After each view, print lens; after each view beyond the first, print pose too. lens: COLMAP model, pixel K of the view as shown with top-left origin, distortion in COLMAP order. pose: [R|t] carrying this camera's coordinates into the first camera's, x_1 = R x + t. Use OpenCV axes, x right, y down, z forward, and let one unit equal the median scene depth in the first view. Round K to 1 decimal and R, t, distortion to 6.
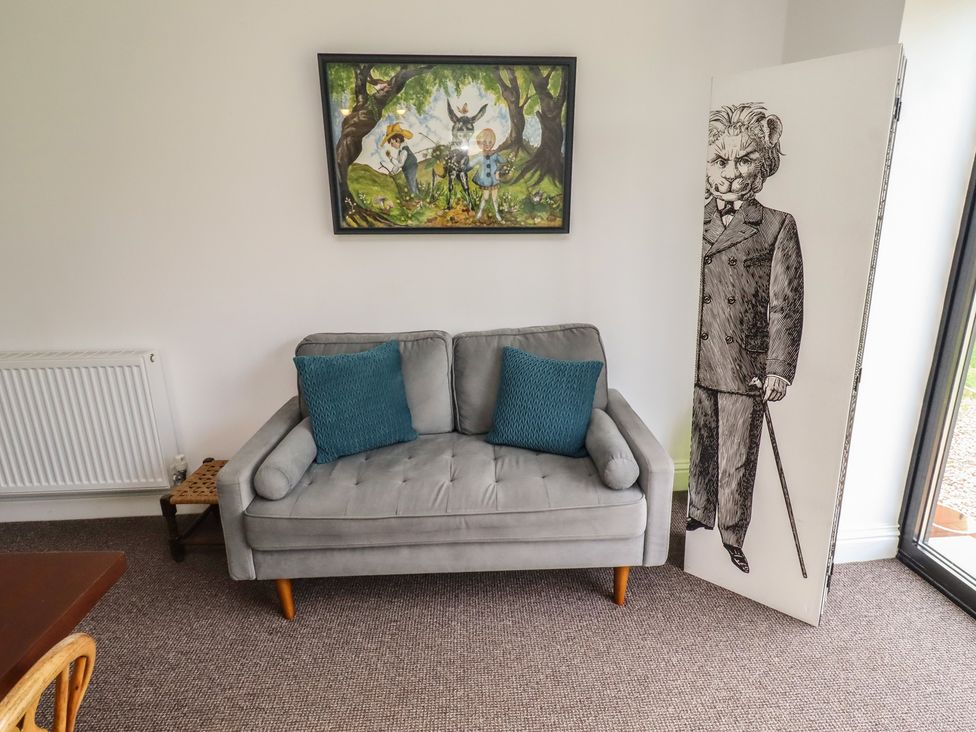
lens RADIAL K [[572.8, 0, 483.8], [0, 572.8, 363.1], [0, 0, 1]] dist [0.005065, -0.001453]
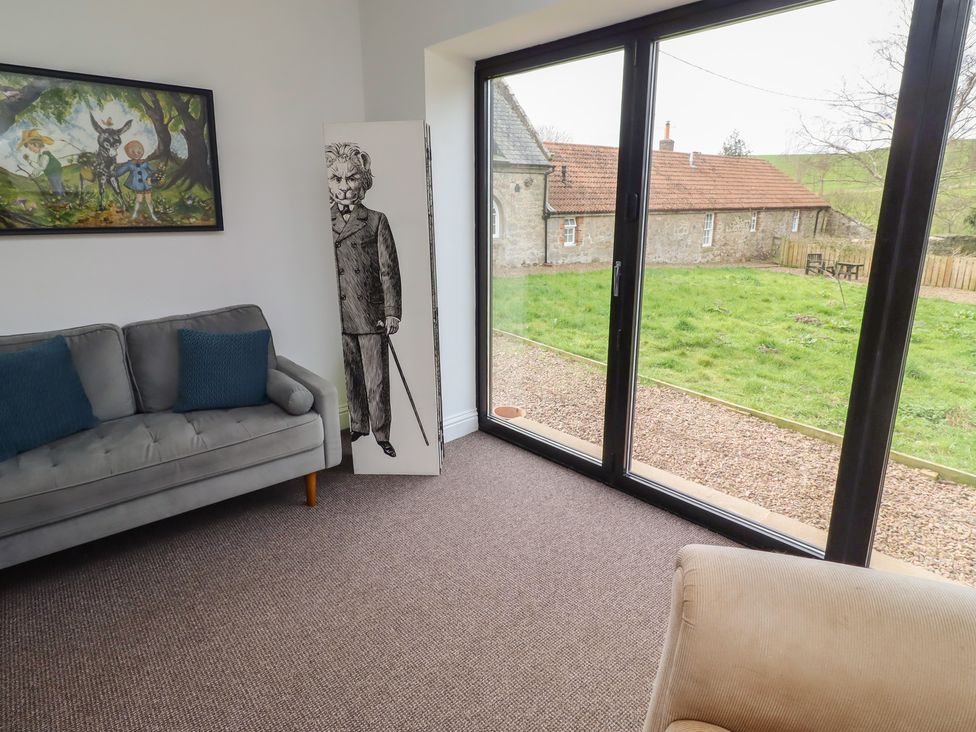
lens RADIAL K [[541.5, 0, 466.8], [0, 541.5, 334.3], [0, 0, 1]] dist [-0.000079, -0.001906]
pose [[0.818766, -0.125136, 0.560324, -0.117035], [0.148990, 0.988834, 0.003124, 0.074526], [-0.554459, 0.080924, 0.828267, -0.252485]]
